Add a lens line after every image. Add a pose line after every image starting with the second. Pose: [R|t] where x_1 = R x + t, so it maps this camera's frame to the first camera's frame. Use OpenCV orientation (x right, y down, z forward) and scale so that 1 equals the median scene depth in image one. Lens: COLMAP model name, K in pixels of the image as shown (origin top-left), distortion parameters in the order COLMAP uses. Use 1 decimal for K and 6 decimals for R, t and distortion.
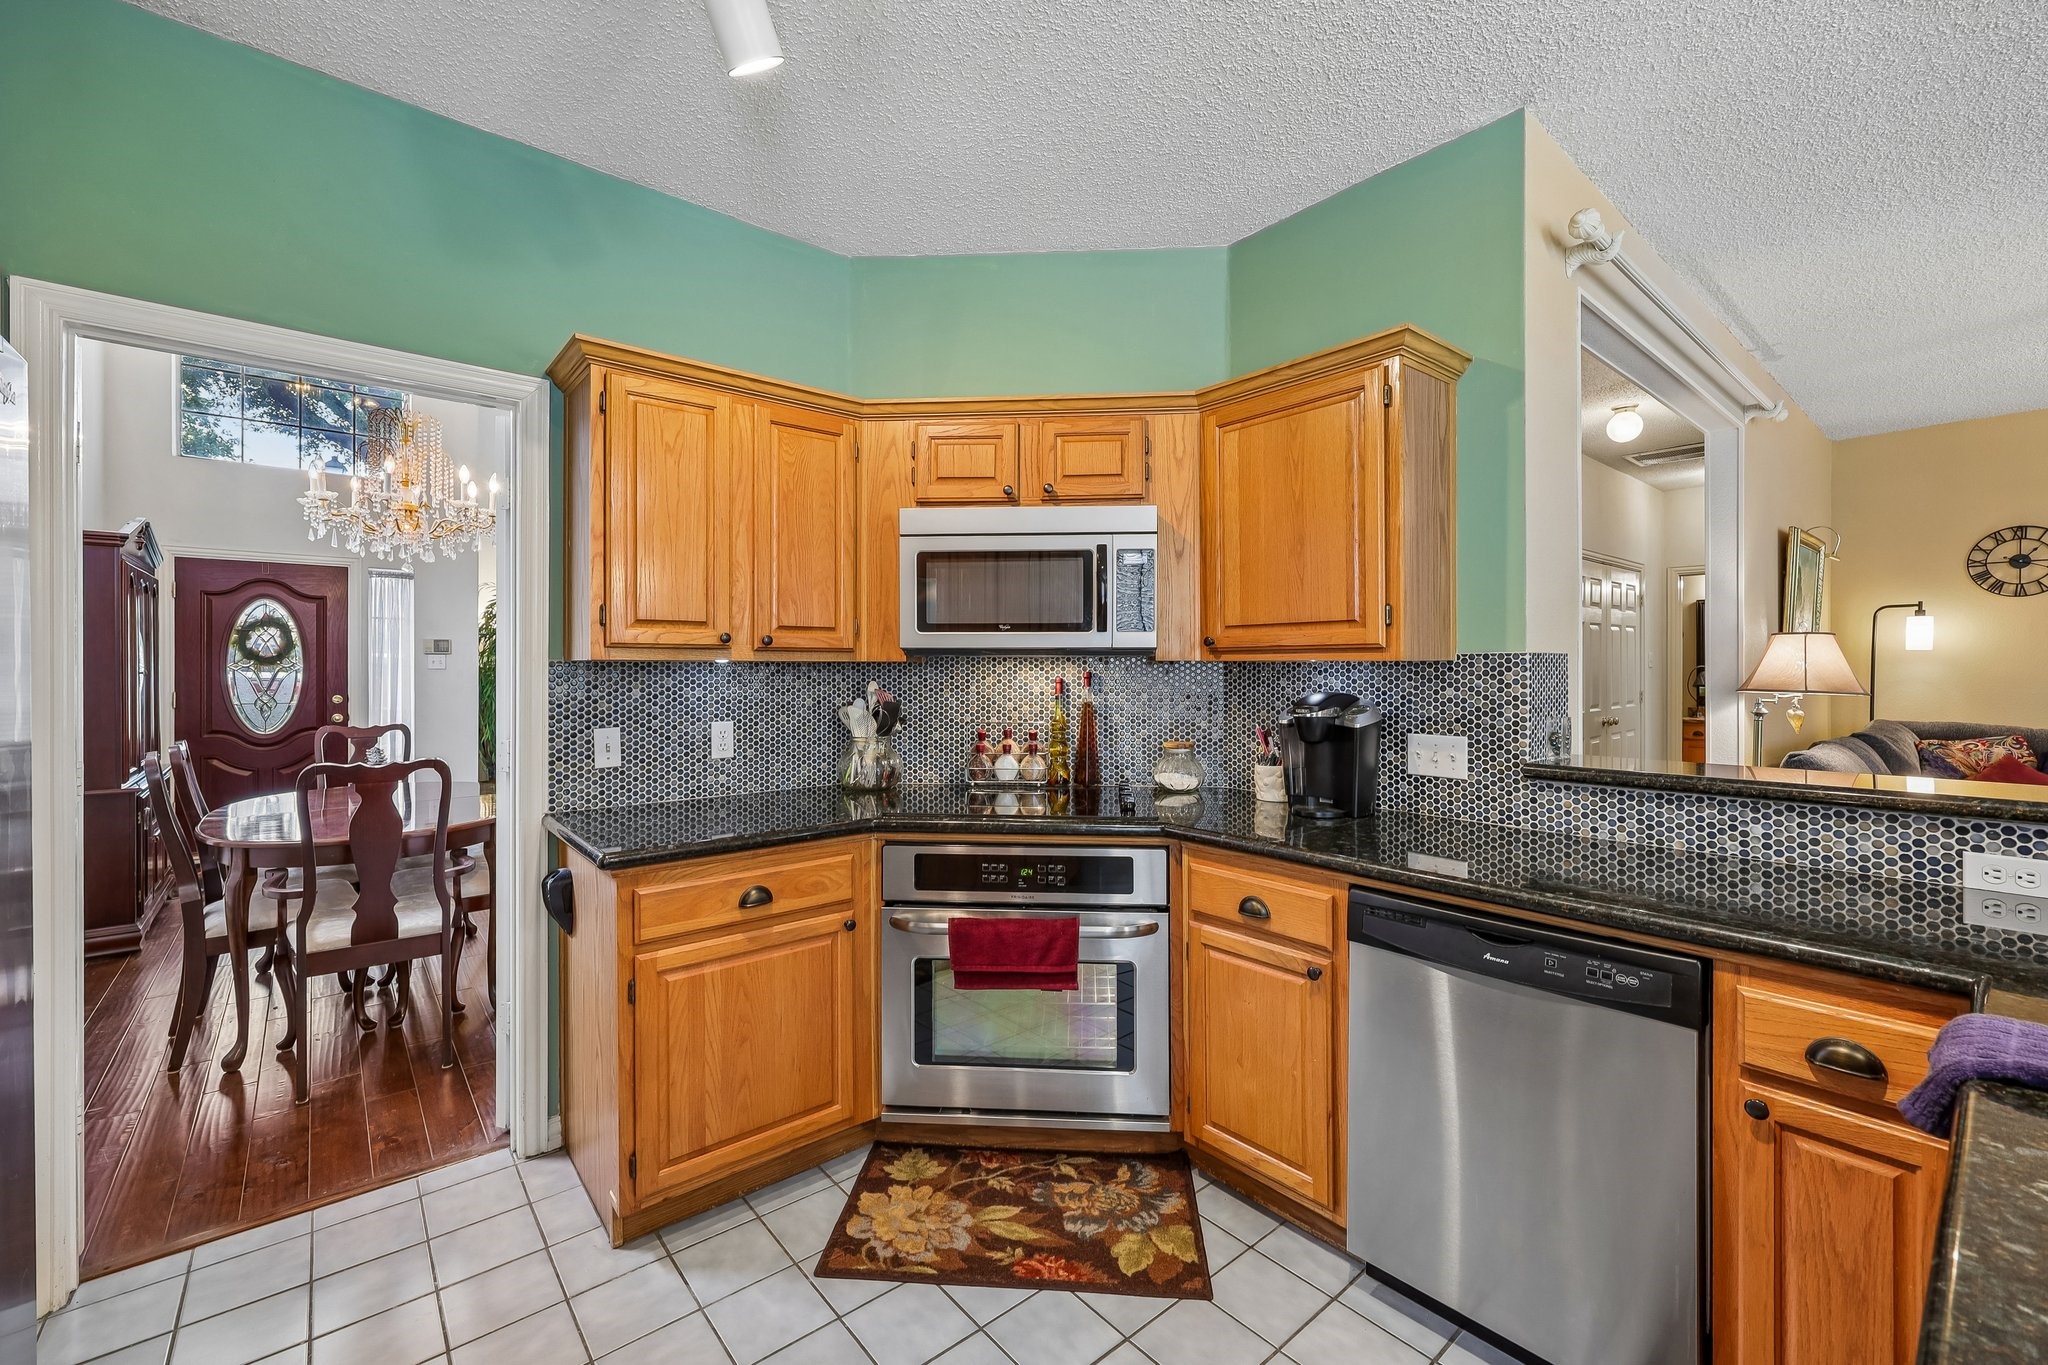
lens RADIAL K [[837.4, 0, 1021.7], [0, 837.4, 667.6], [0, 0, 1]] dist [-0.001979, 0.000018]
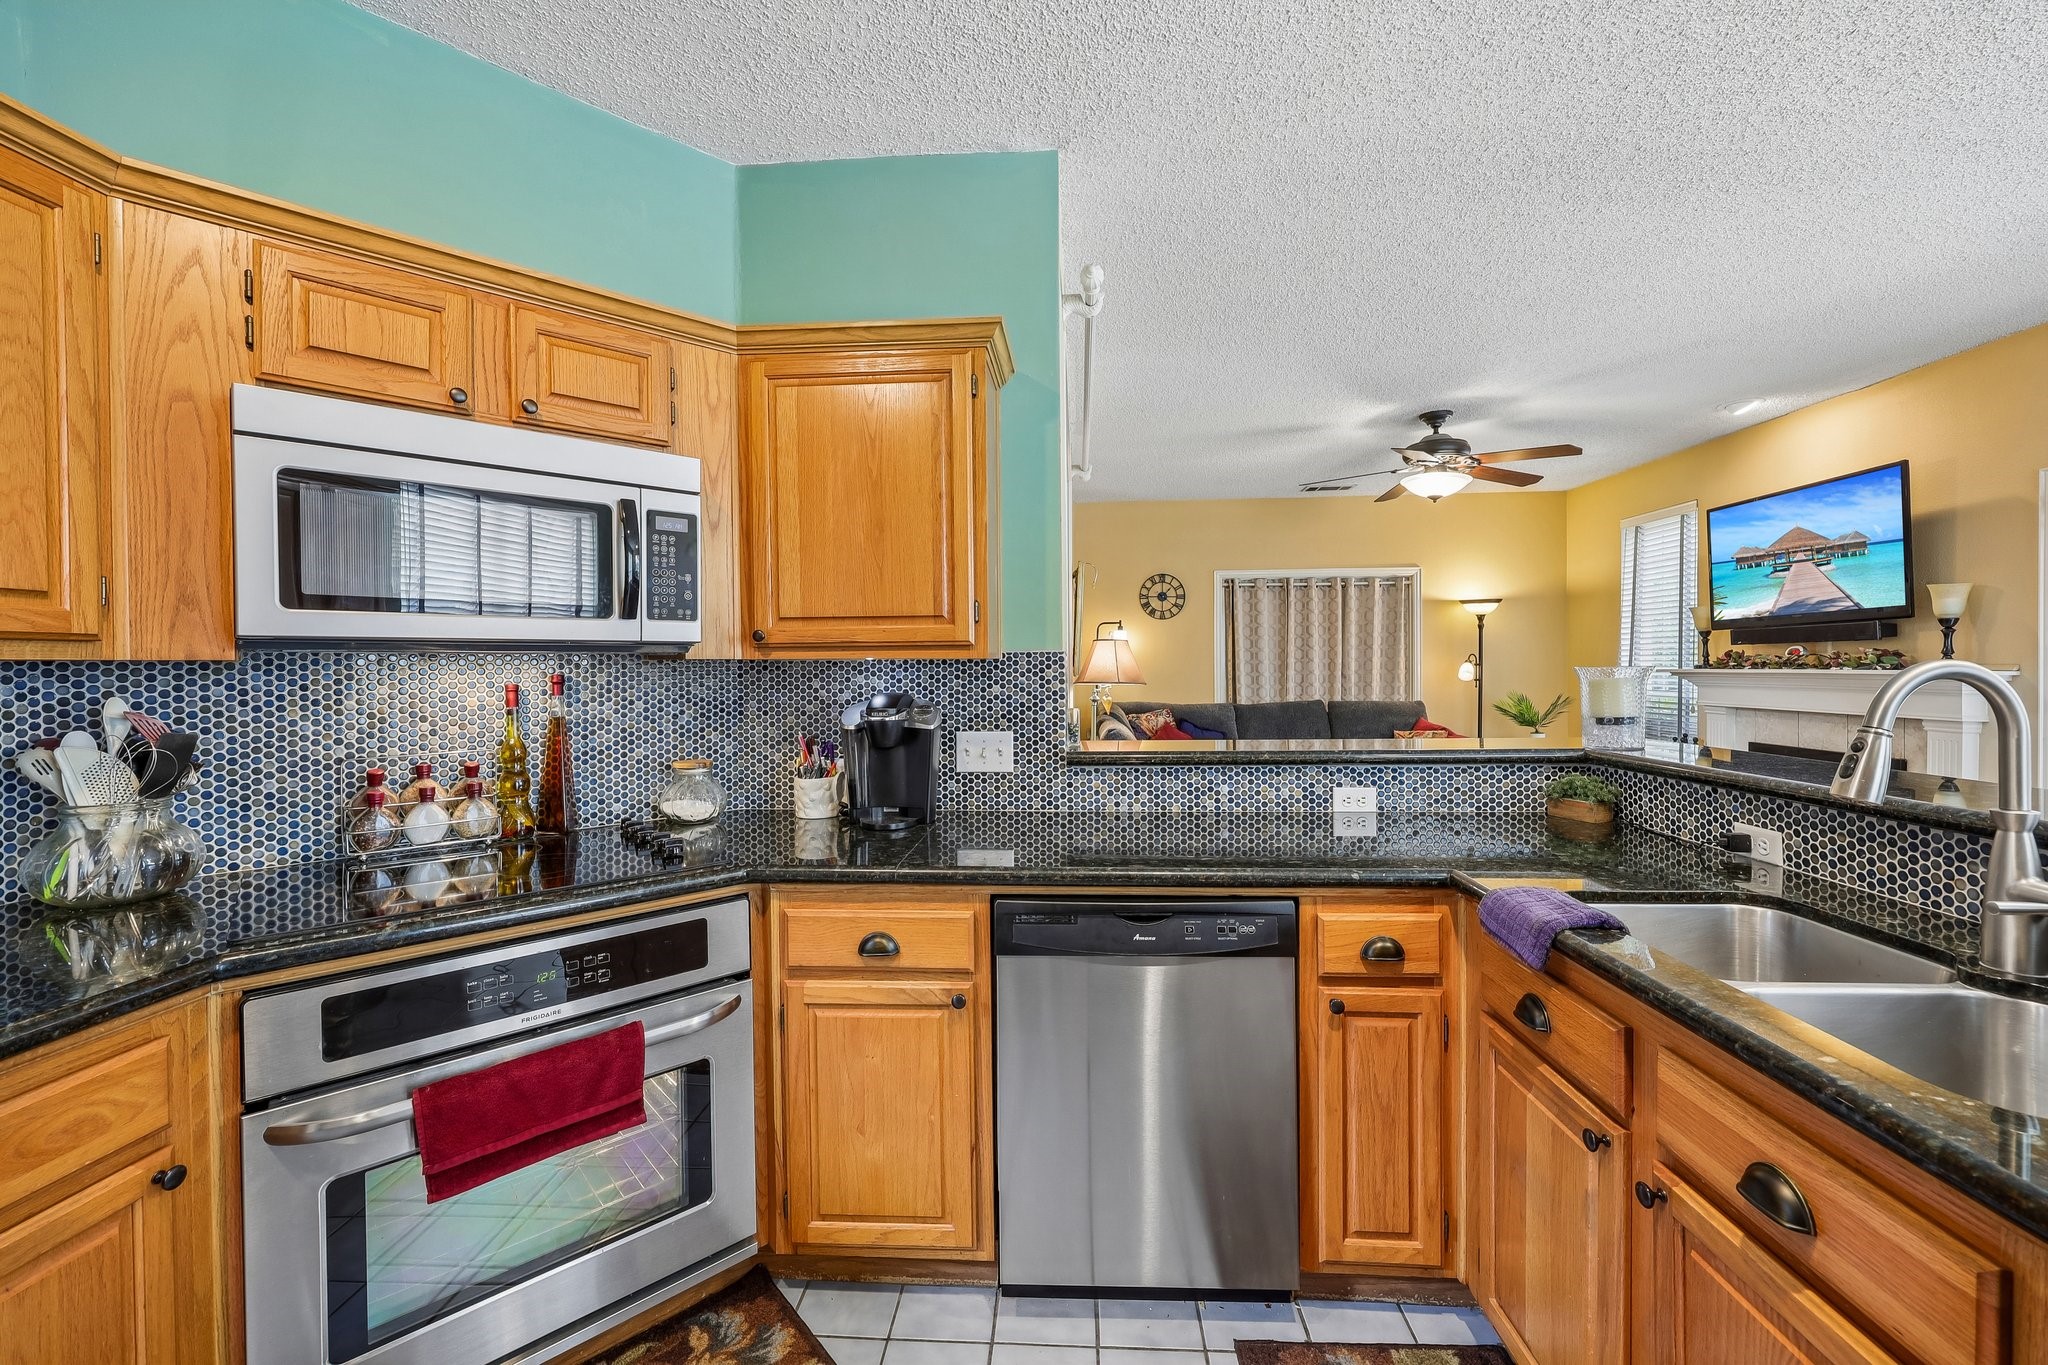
lens RADIAL K [[824.5, 0, 1028.1], [0, 824.5, 674.9], [0, 0, 1]] dist [-0.001049, 0.000557]
pose [[0.684633, -0.013031, 0.728772, -0.207156], [0.008058, 0.999914, 0.010310, 0.001281], [-0.728844, -0.001187, 0.684679, 0.275799]]
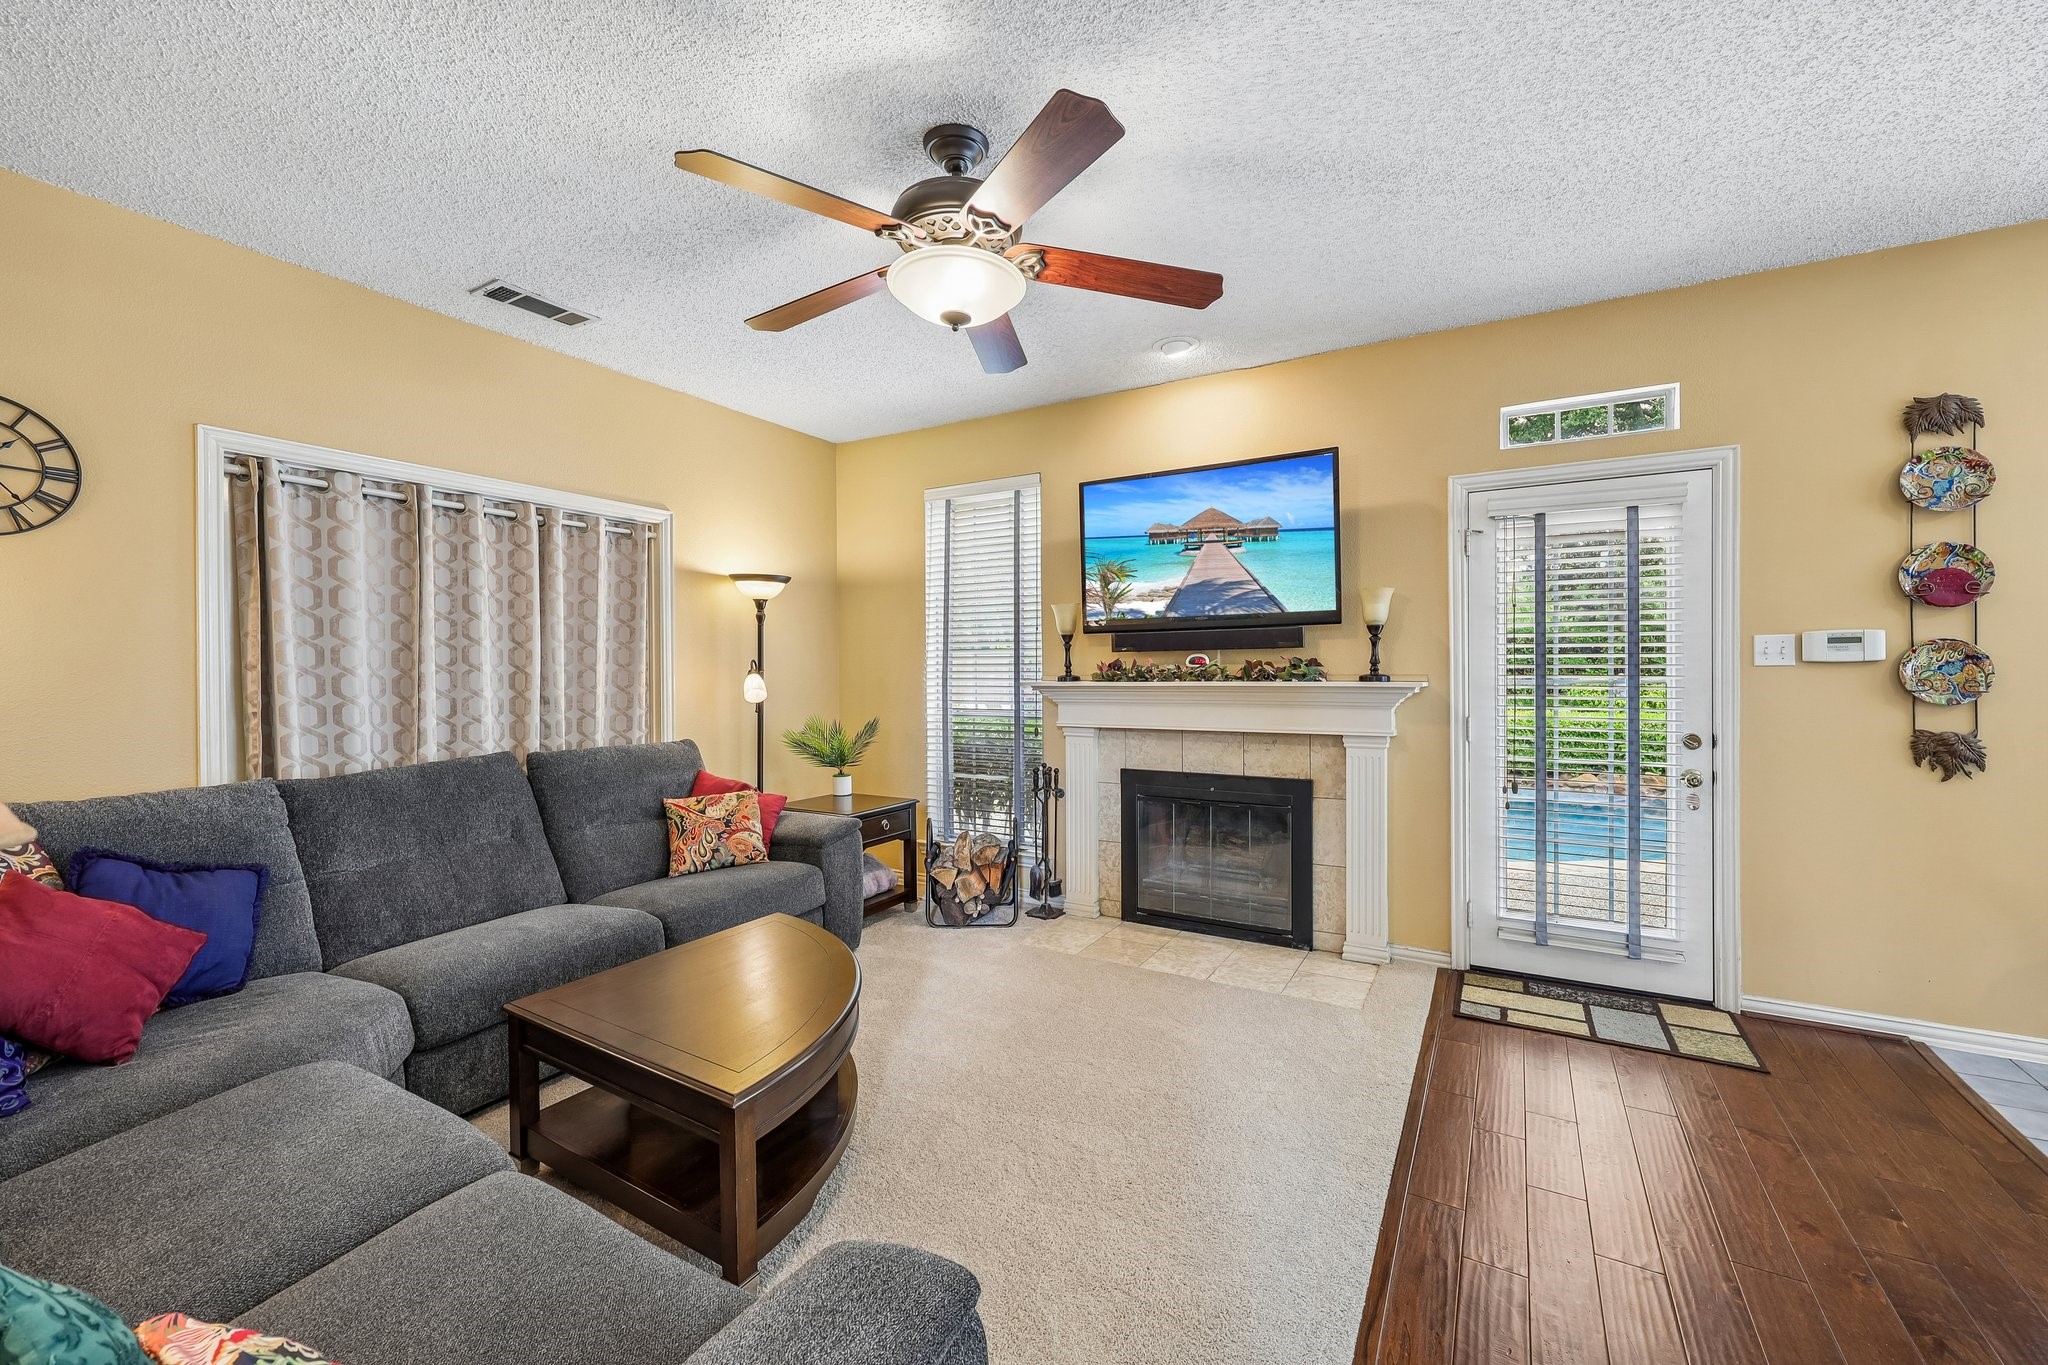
lens RADIAL K [[830.9, 0, 1027.9], [0, 830.9, 676.2], [0, 0, 1]] dist [-0.000225, 0.000345]
pose [[-0.346410, -0.000587, 0.938083, 1.115456], [0.008555, 0.999956, 0.003785, 0.003446], [-0.938044, 0.009337, -0.346390, 1.254546]]
